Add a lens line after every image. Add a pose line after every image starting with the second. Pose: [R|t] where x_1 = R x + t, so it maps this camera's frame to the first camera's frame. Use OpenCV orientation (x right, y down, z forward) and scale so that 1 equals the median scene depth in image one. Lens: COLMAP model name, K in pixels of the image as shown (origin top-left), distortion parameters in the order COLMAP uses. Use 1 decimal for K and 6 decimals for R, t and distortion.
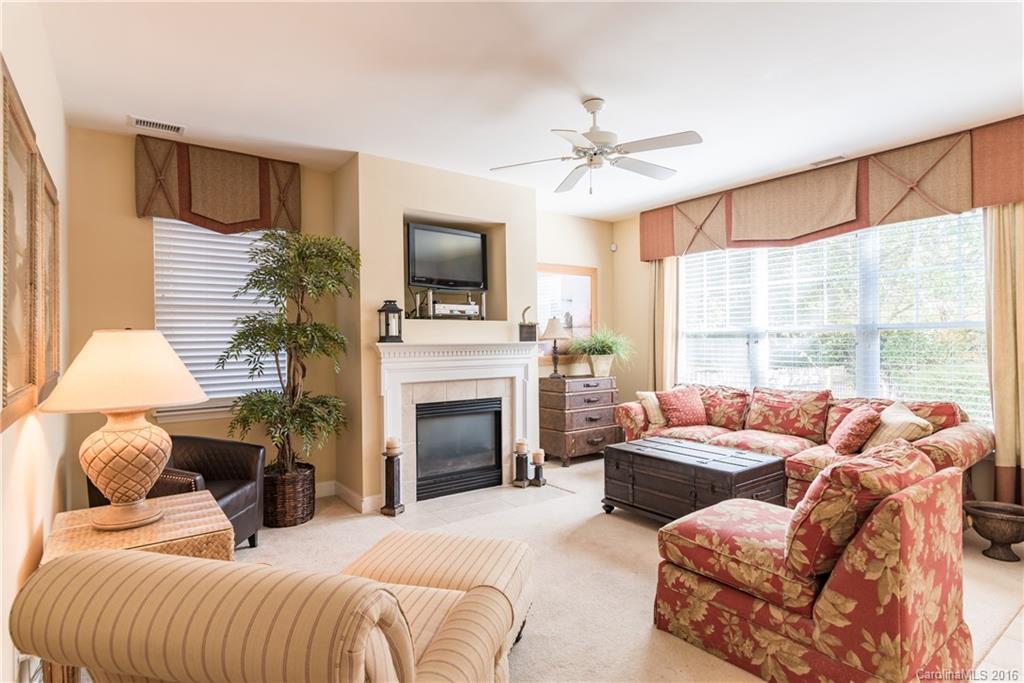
lens RADIAL K [[533.0, 0, 511.0], [0, 533.0, 340.3], [0, 0, 1]] dist [-0.001730, -0.000117]
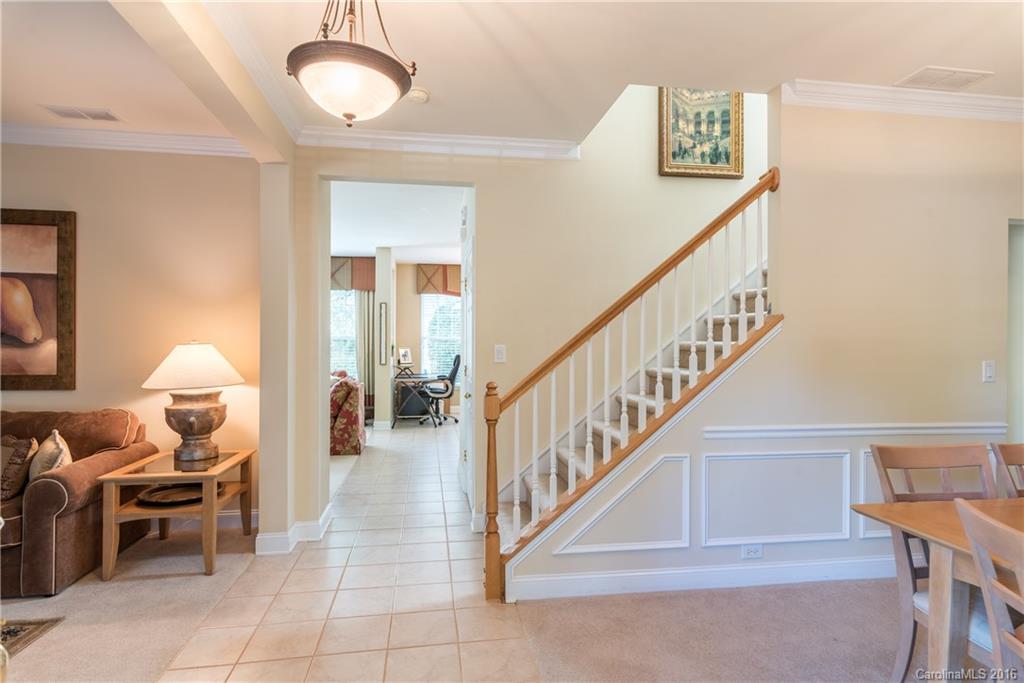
lens RADIAL K [[533.0, 0, 510.2], [0, 533.0, 343.2], [0, 0, 1]] dist [-0.001730, -0.000117]
pose [[0.462412, 0.010372, 0.886605, -1.894590], [-0.008298, 0.999938, -0.007370, 0.011026], [-0.886626, -0.003949, 0.462470, -1.513975]]
